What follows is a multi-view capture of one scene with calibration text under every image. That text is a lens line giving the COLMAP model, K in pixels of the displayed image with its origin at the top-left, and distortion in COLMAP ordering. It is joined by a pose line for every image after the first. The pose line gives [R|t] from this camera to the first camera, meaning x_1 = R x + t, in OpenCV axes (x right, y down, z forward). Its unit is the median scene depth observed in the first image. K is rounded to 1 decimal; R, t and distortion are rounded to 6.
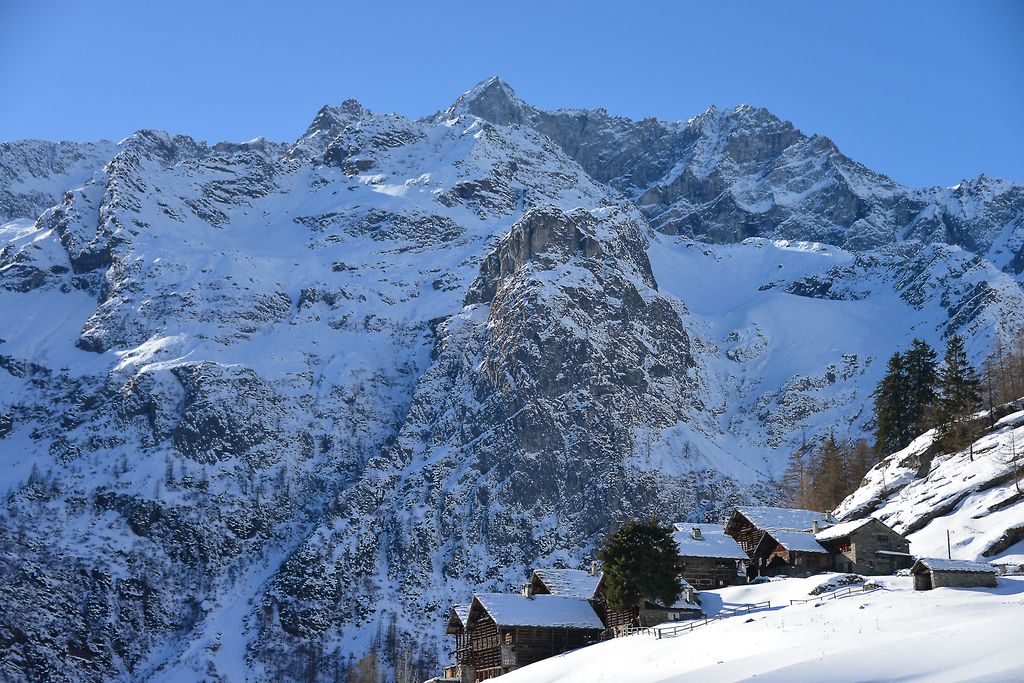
lens RADIAL K [[1786.2, 0, 512.0], [0, 1786.2, 341.5], [0, 0, 1]] dist [0.349828, 0.812133]
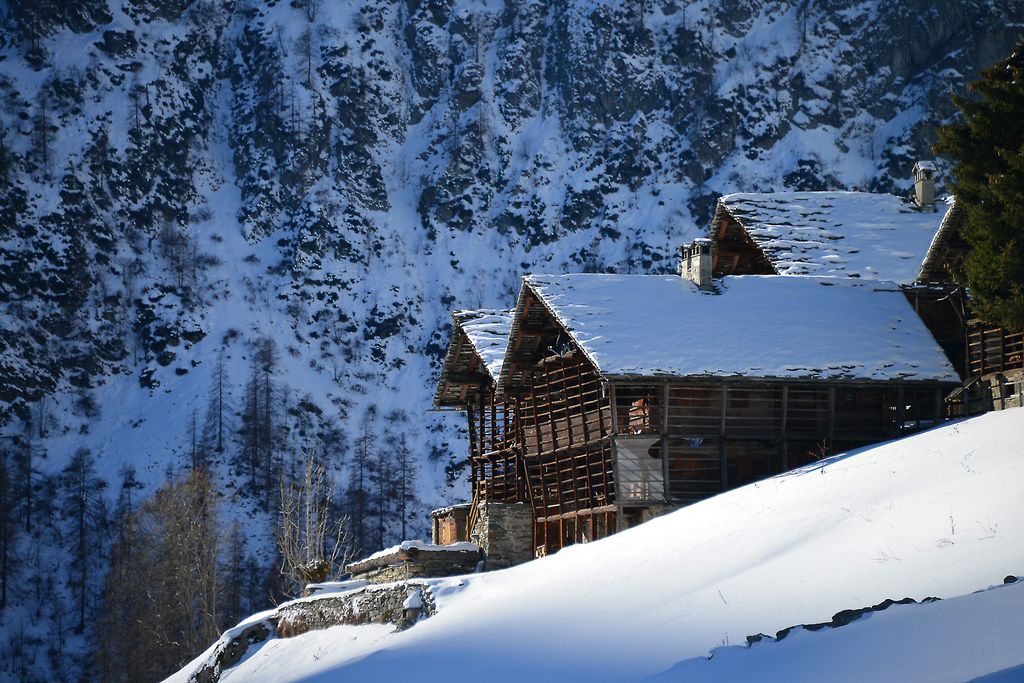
lens RADIAL K [[810.8, 0, 512.0], [0, 810.8, 341.5], [0, 0, 1]] dist [-0.145489, 0.073866]
pose [[0.999847, -0.016734, -0.005125, -0.021614], [0.017303, 0.989145, 0.145918, 0.124734], [0.002628, -0.145984, 0.989283, 0.821905]]
